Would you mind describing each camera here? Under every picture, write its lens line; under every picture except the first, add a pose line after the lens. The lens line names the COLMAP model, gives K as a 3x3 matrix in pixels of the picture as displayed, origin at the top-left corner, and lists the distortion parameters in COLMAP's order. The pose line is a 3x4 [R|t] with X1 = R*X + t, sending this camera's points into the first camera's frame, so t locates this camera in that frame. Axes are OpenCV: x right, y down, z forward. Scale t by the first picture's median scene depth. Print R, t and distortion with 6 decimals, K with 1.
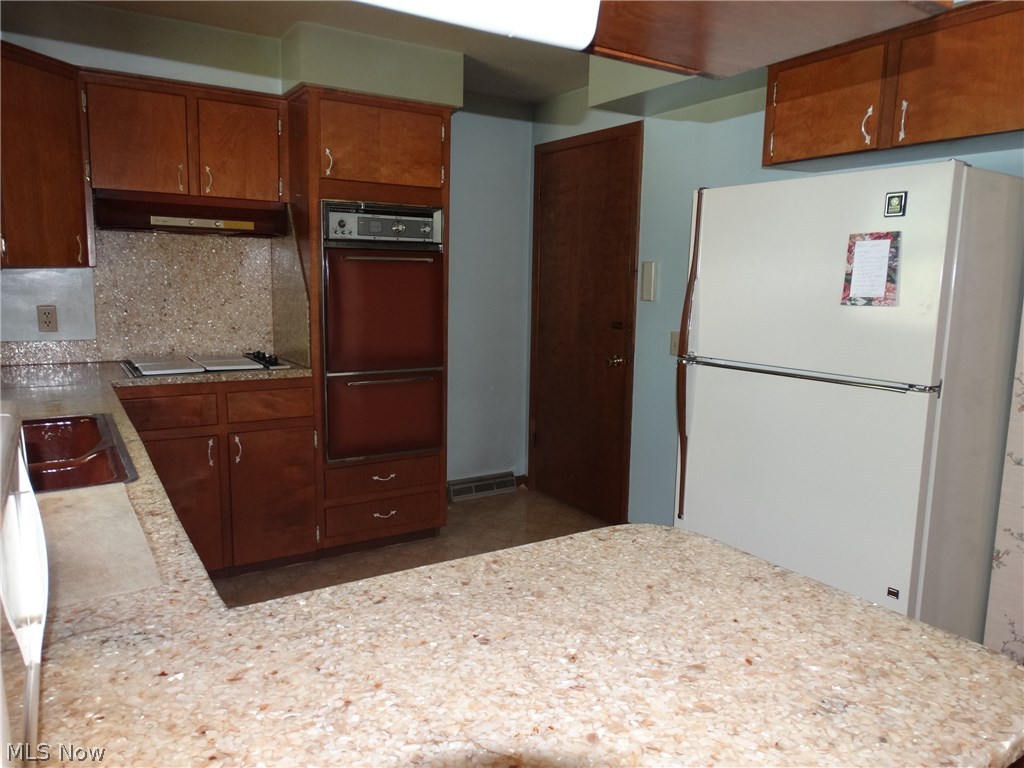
lens RADIAL K [[729.0, 0, 511.6], [0, 729.0, 379.0], [0, 0, 1]] dist [-0.004146, 0.003458]
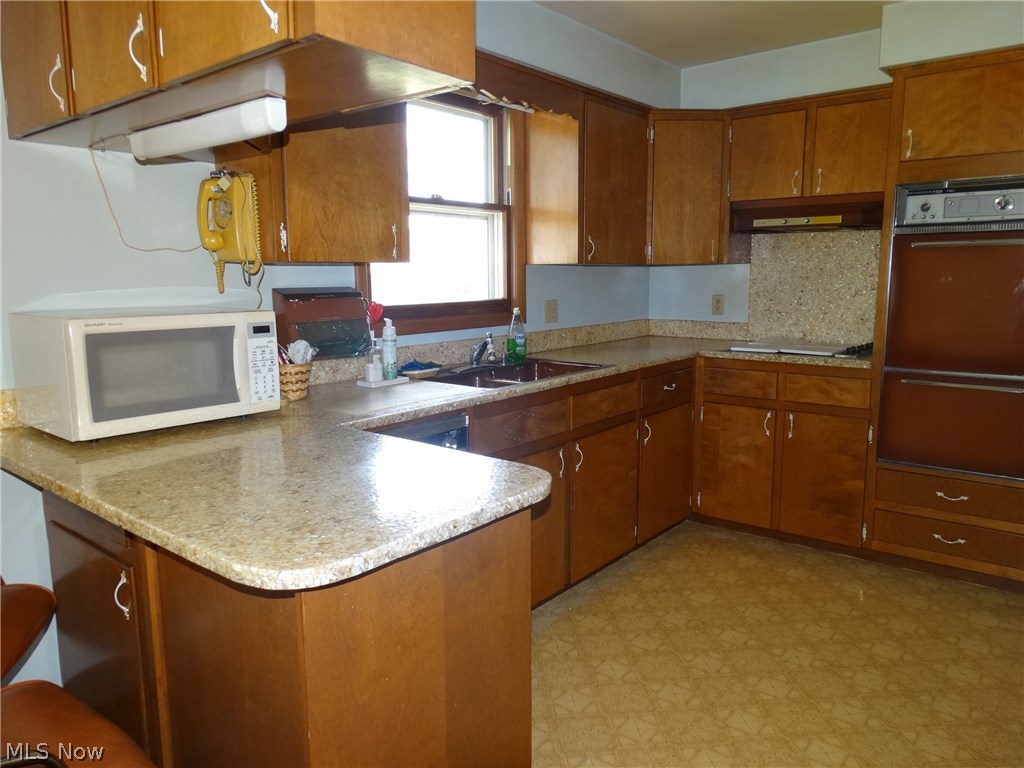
lens RADIAL K [[729.0, 0, 511.2], [0, 729.0, 382.5], [0, 0, 1]] dist [-0.004146, 0.003458]
pose [[0.304289, 0.119005, -0.945117, 0.510640], [-0.119913, 0.989059, 0.085930, -0.011831], [0.945002, 0.087184, 0.315230, 0.243626]]
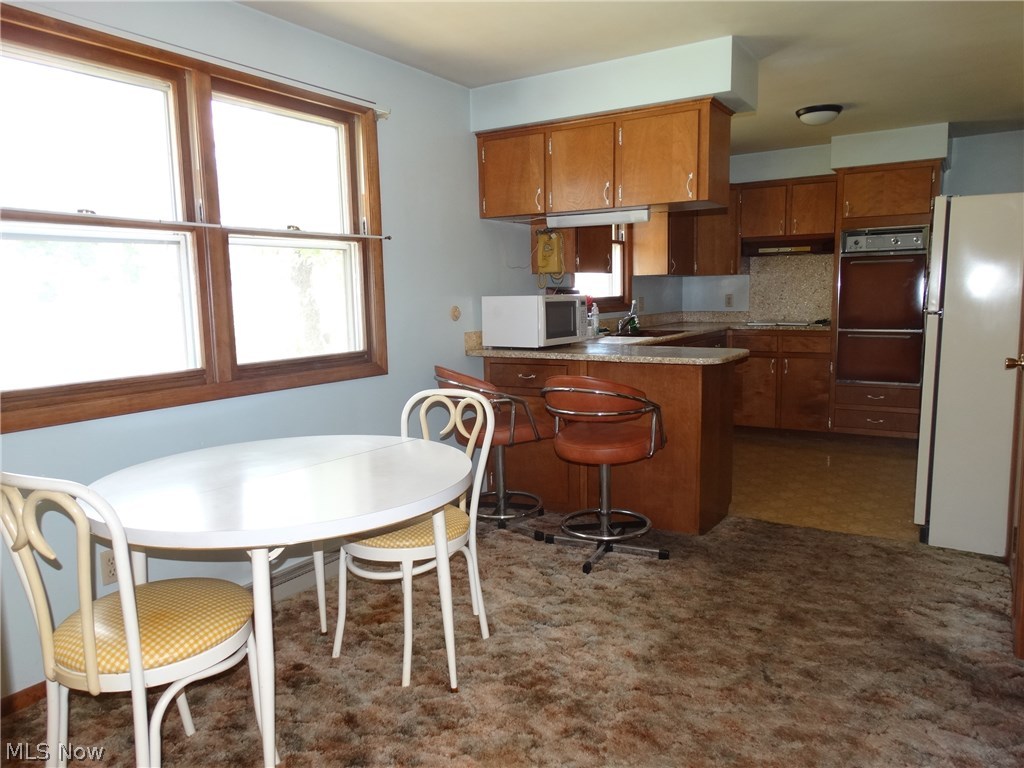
lens RADIAL K [[729.0, 0, 515.8], [0, 729.0, 386.0], [0, 0, 1]] dist [-0.004146, 0.003458]
pose [[0.429963, 0.084512, -0.898882, 1.016206], [-0.101113, 0.993853, 0.045075, 0.129883], [0.897166, 0.071508, 0.435866, -0.456322]]
